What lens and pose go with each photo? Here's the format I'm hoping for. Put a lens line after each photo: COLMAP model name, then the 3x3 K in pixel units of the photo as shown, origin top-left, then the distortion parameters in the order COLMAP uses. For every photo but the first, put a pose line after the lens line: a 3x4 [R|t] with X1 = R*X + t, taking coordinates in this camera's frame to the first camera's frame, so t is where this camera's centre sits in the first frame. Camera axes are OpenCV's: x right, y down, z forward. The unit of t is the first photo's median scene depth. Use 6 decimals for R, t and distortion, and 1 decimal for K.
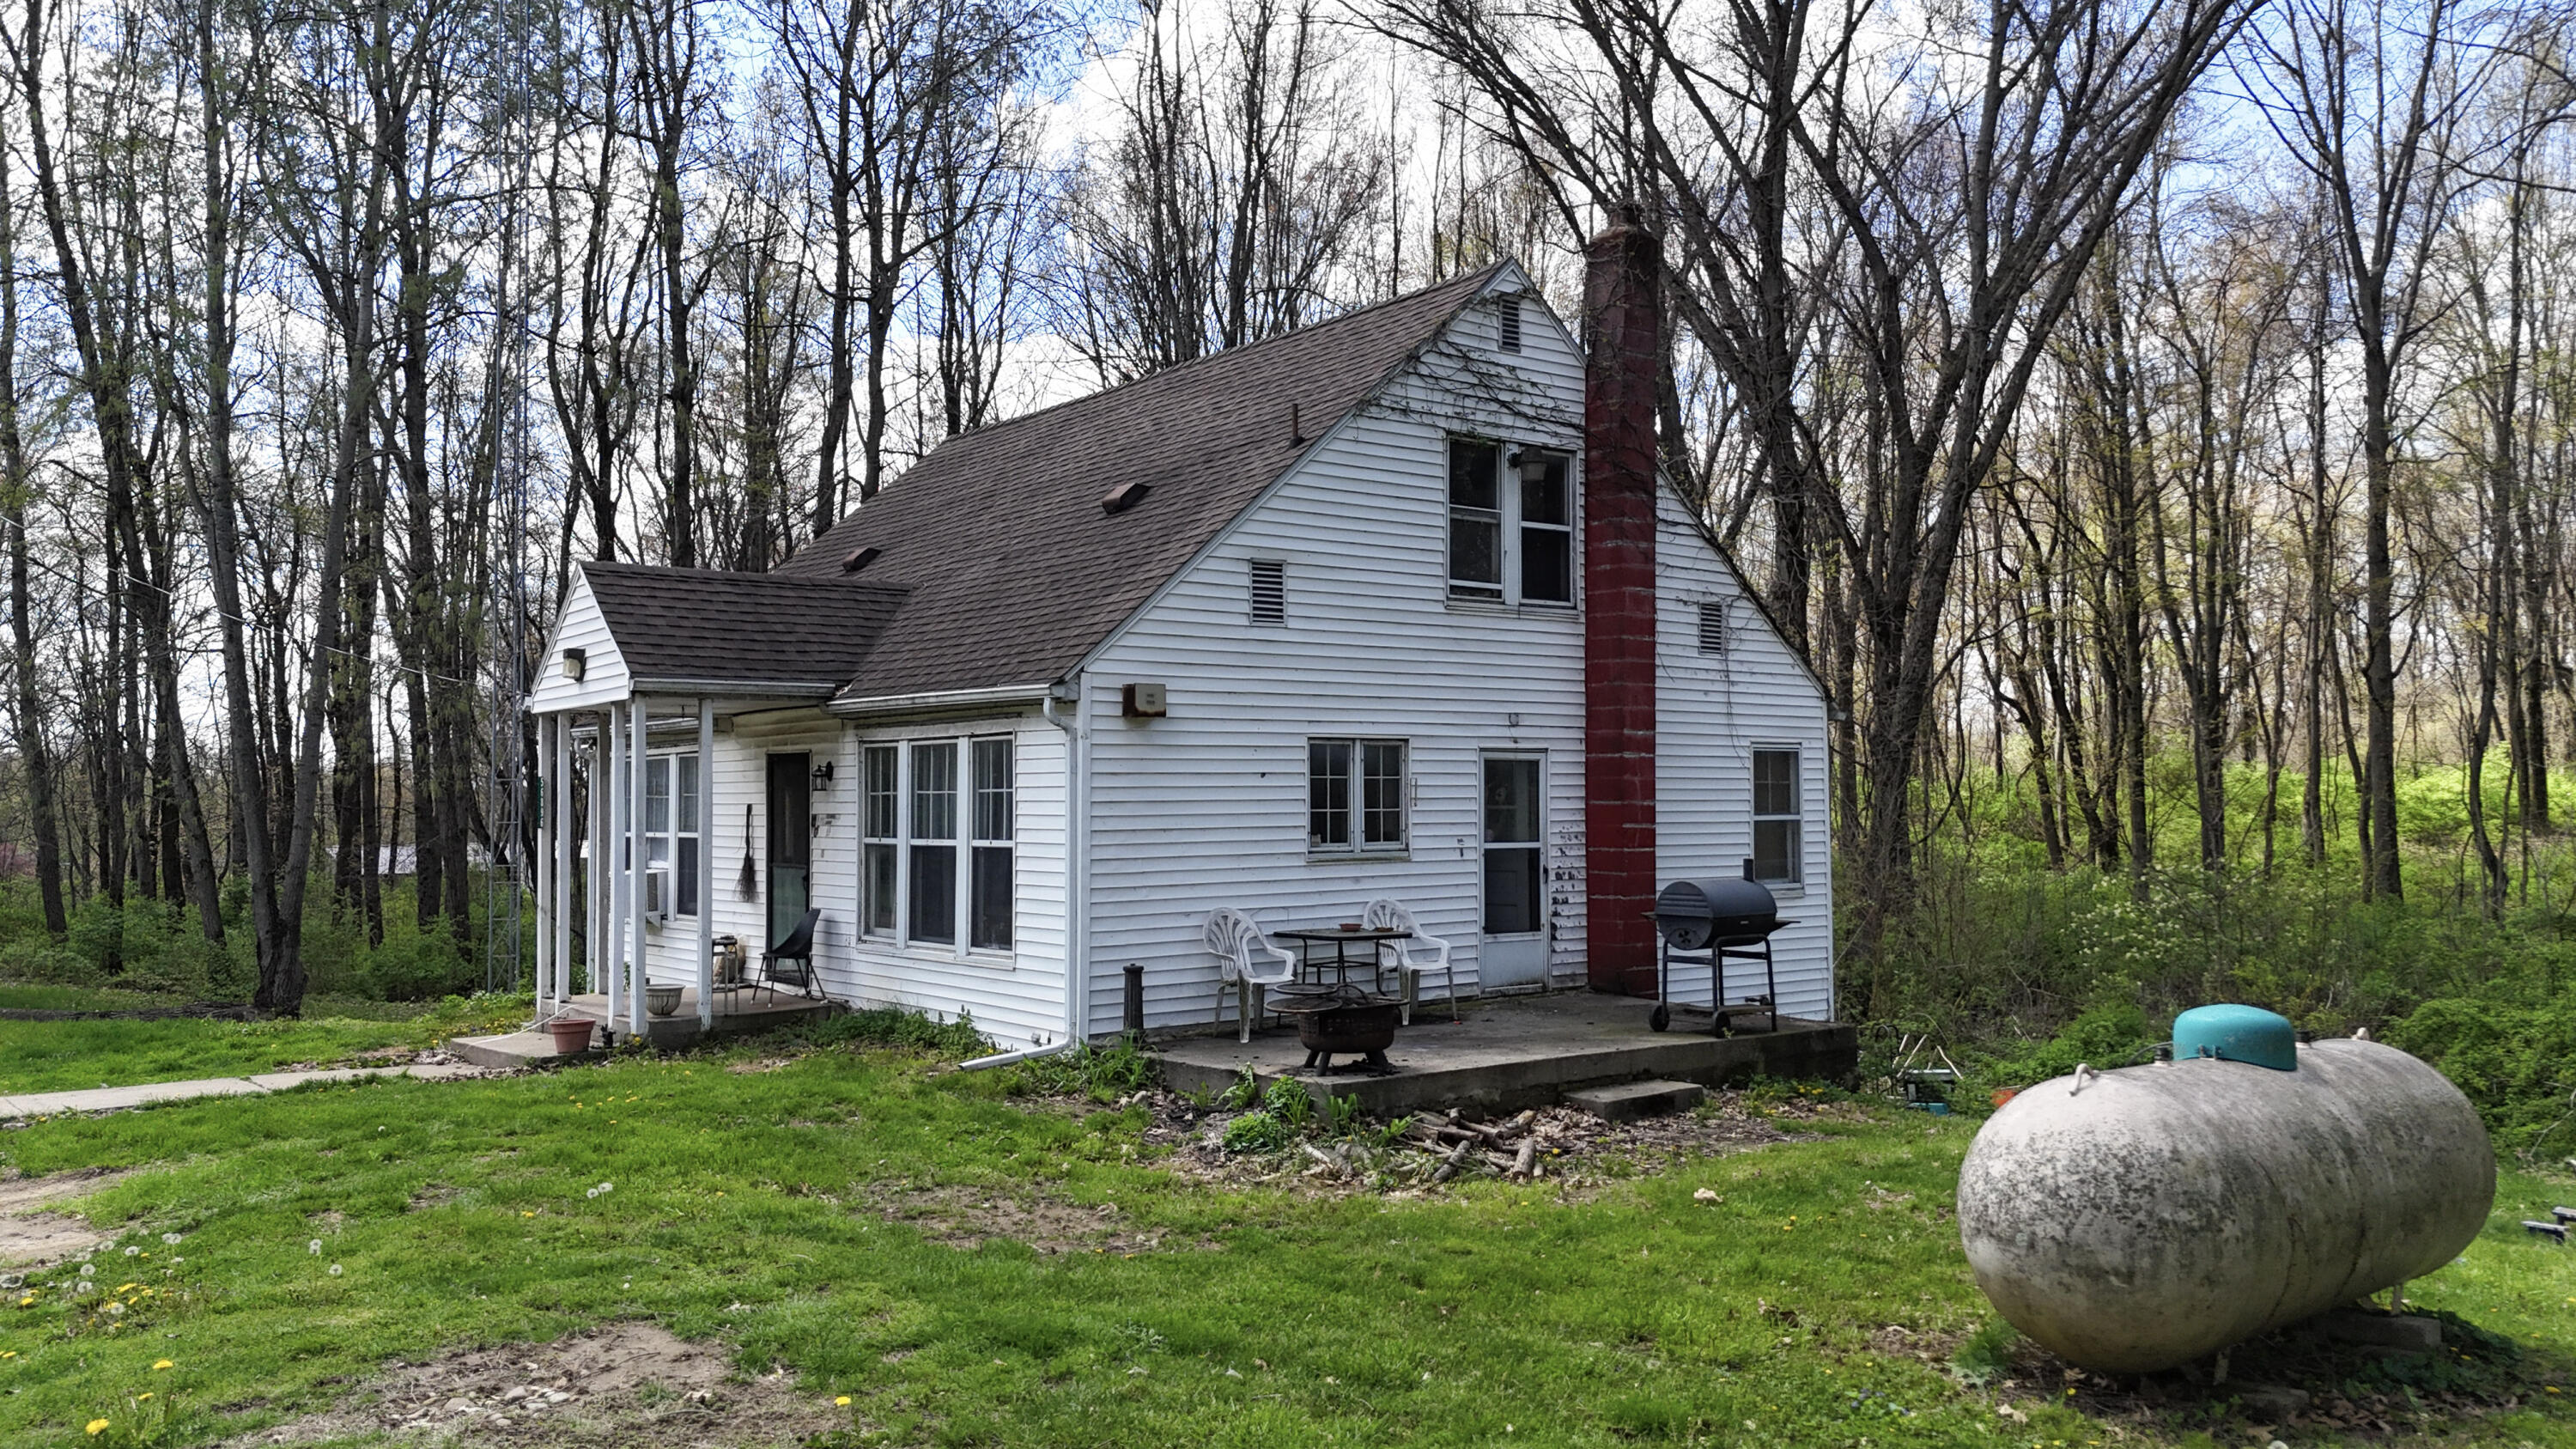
lens RADIAL K [[1937.4, 0, 1292.2], [0, 1937.4, 726.9], [0, 0, 1]] dist [0.049816, -0.002702]
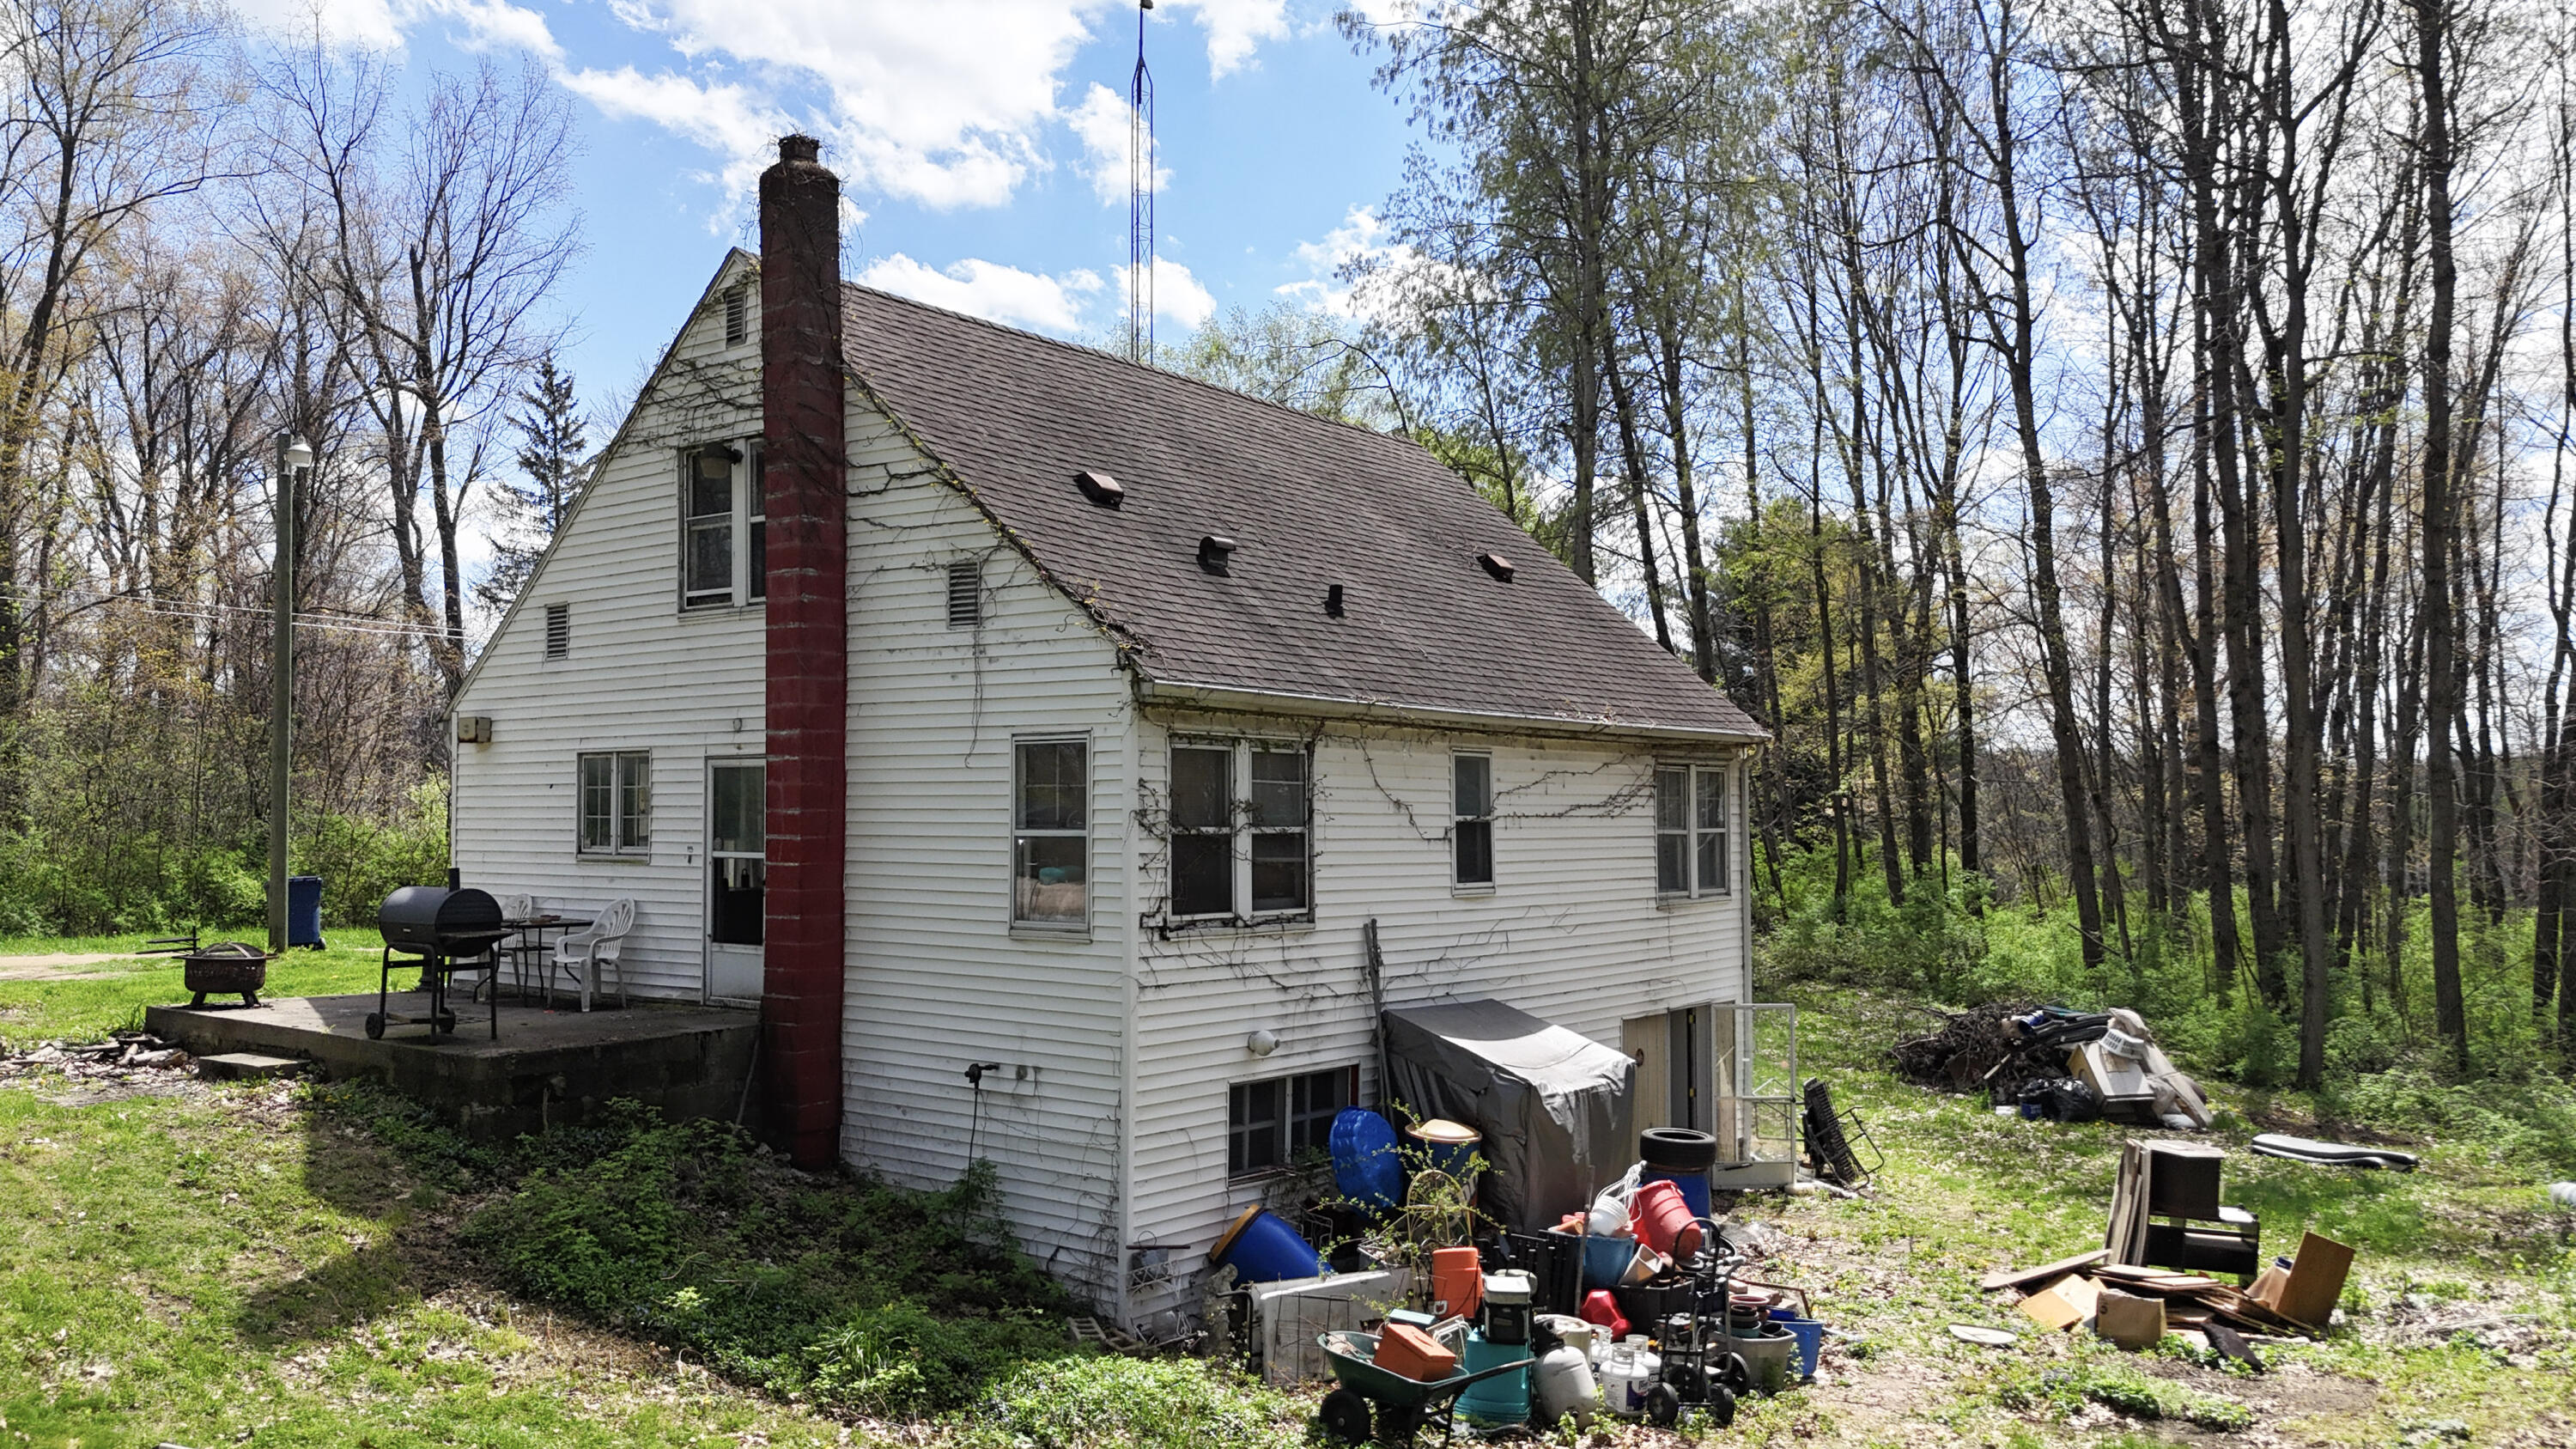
lens RADIAL K [[1937.4, 0, 1289.0], [0, 1937.4, 719.4], [0, 0, 1]] dist [0.049816, -0.002702]
pose [[0.242471, -0.024318, -0.969854, 1.128043], [0.051192, 0.998614, -0.012241, 0.019244], [0.968807, -0.046681, 0.243380, 1.033055]]
